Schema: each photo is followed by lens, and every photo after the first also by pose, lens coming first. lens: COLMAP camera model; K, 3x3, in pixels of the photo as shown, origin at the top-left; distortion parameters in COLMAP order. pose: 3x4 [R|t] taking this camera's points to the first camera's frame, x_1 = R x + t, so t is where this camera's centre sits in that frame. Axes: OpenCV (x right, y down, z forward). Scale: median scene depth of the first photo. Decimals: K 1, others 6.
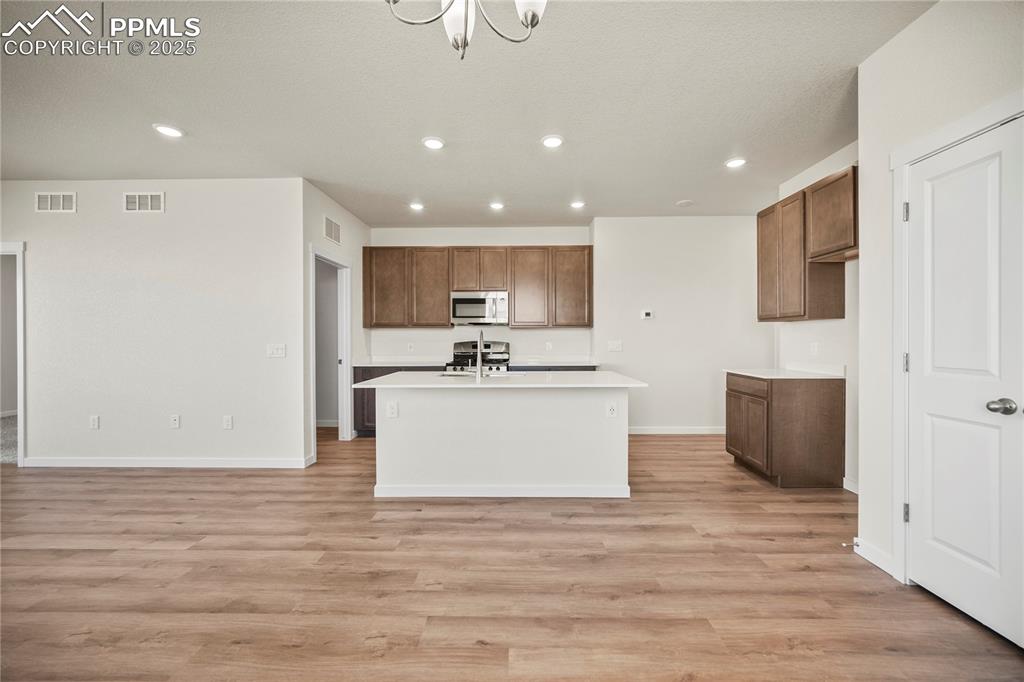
lens RADIAL K [[407.8, 0, 514.8], [0, 407.8, 324.1], [0, 0, 1]] dist [-0.008290, -0.000153]
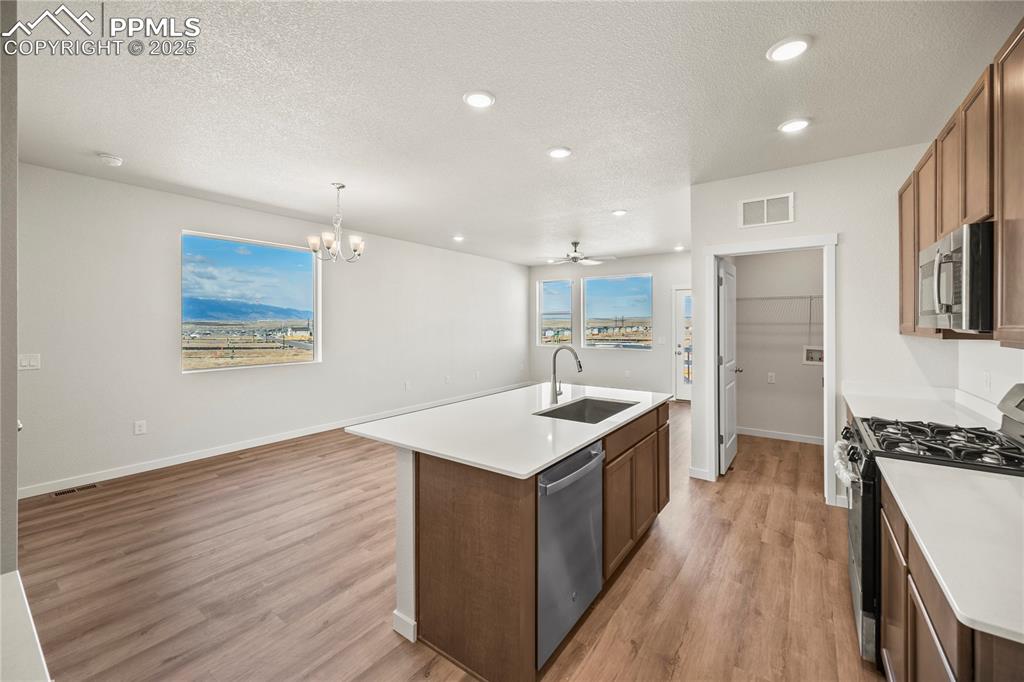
lens RADIAL K [[407.8, 0, 514.8], [0, 407.8, 324.1], [0, 0, 1]] dist [-0.008290, -0.000153]
pose [[-0.569731, 0.008791, -0.821784, 0.755846], [0.035351, 0.999279, -0.013818, -0.023642], [0.821070, -0.036923, -0.569632, 1.688386]]
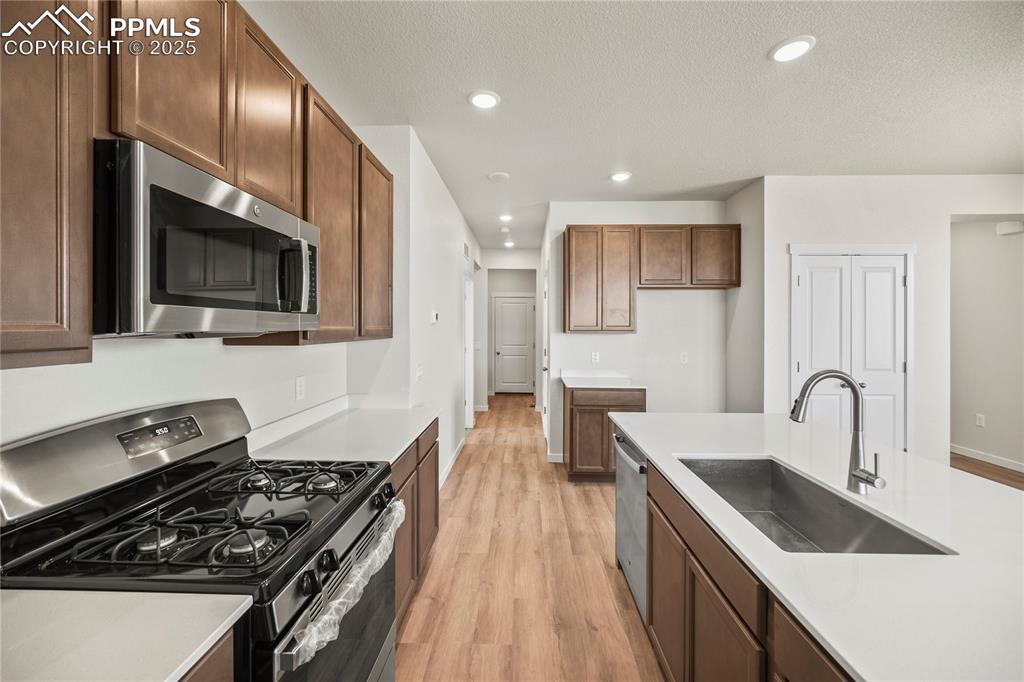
lens RADIAL K [[407.8, 0, 514.8], [0, 407.8, 324.1], [0, 0, 1]] dist [-0.008290, -0.000153]
pose [[0.009884, 0.006374, 0.999931, -0.609231], [-0.036607, 0.999312, -0.006008, -0.020569], [-0.999281, -0.036545, 0.010111, 1.600323]]
